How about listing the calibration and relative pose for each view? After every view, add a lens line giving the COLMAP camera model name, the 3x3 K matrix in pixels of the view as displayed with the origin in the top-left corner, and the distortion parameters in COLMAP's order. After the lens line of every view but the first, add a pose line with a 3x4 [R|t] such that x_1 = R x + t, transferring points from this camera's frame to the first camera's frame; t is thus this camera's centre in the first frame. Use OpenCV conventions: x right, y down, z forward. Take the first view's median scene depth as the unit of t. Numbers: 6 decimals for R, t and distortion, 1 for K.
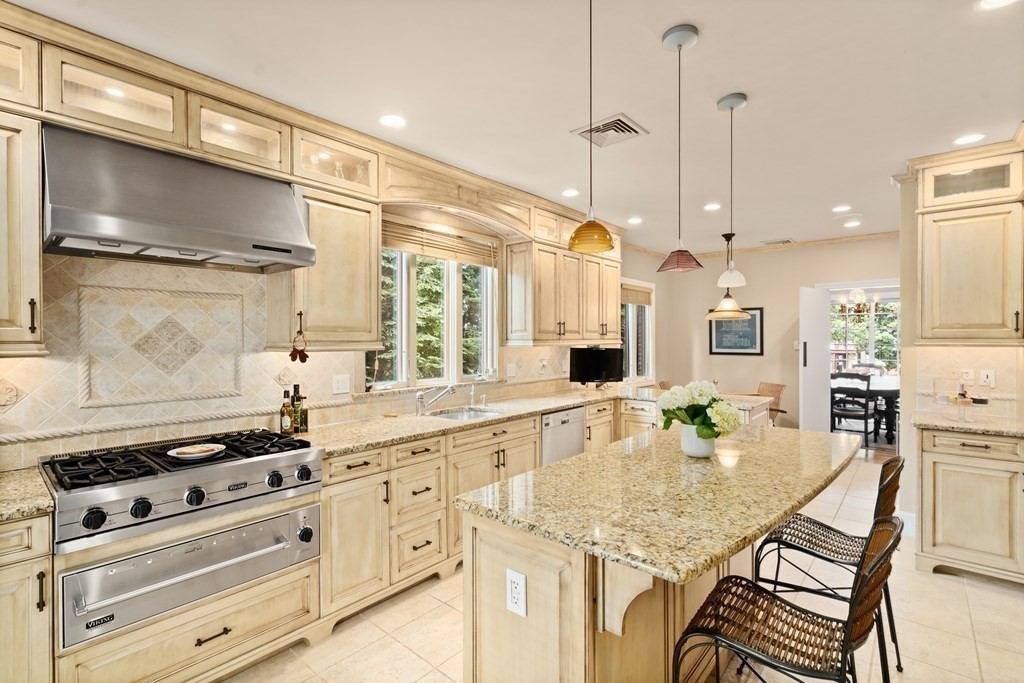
lens RADIAL K [[469.6, 0, 512.0], [0, 469.6, 341.5], [0, 0, 1]] dist [-0.000616, -0.000052]
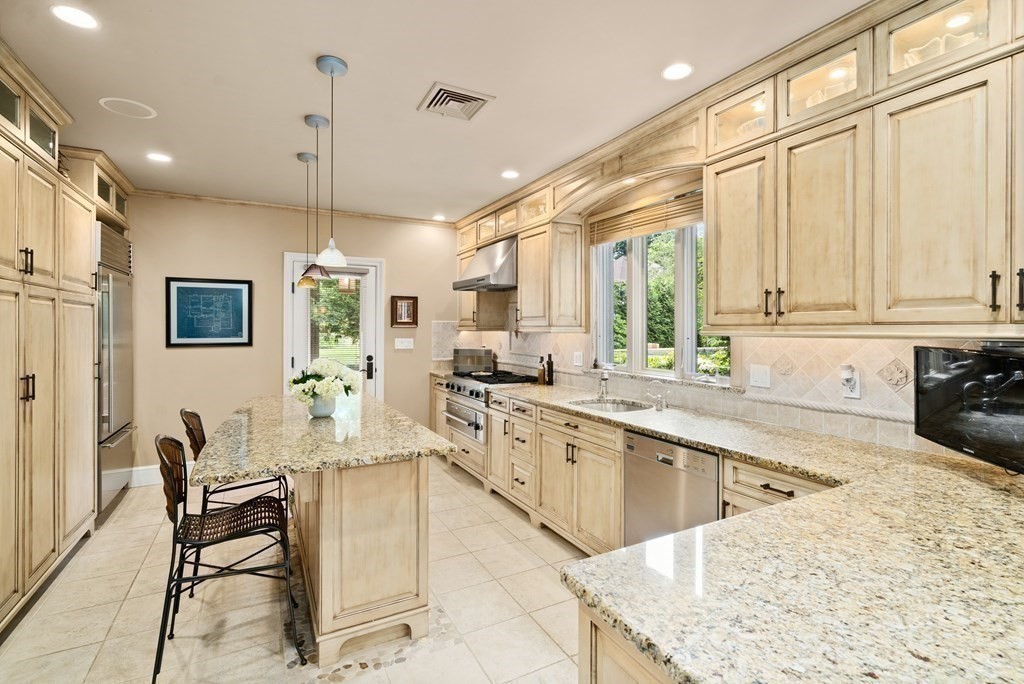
lens RADIAL K [[487.6, 0, 510.1], [0, 487.6, 319.8], [0, 0, 1]] dist [0.000716, 0.000001]
pose [[-0.359000, -0.001181, -0.933337, 0.943629], [0.008587, 0.999953, -0.004568, -0.012746], [0.933298, -0.009655, -0.358973, 1.262683]]
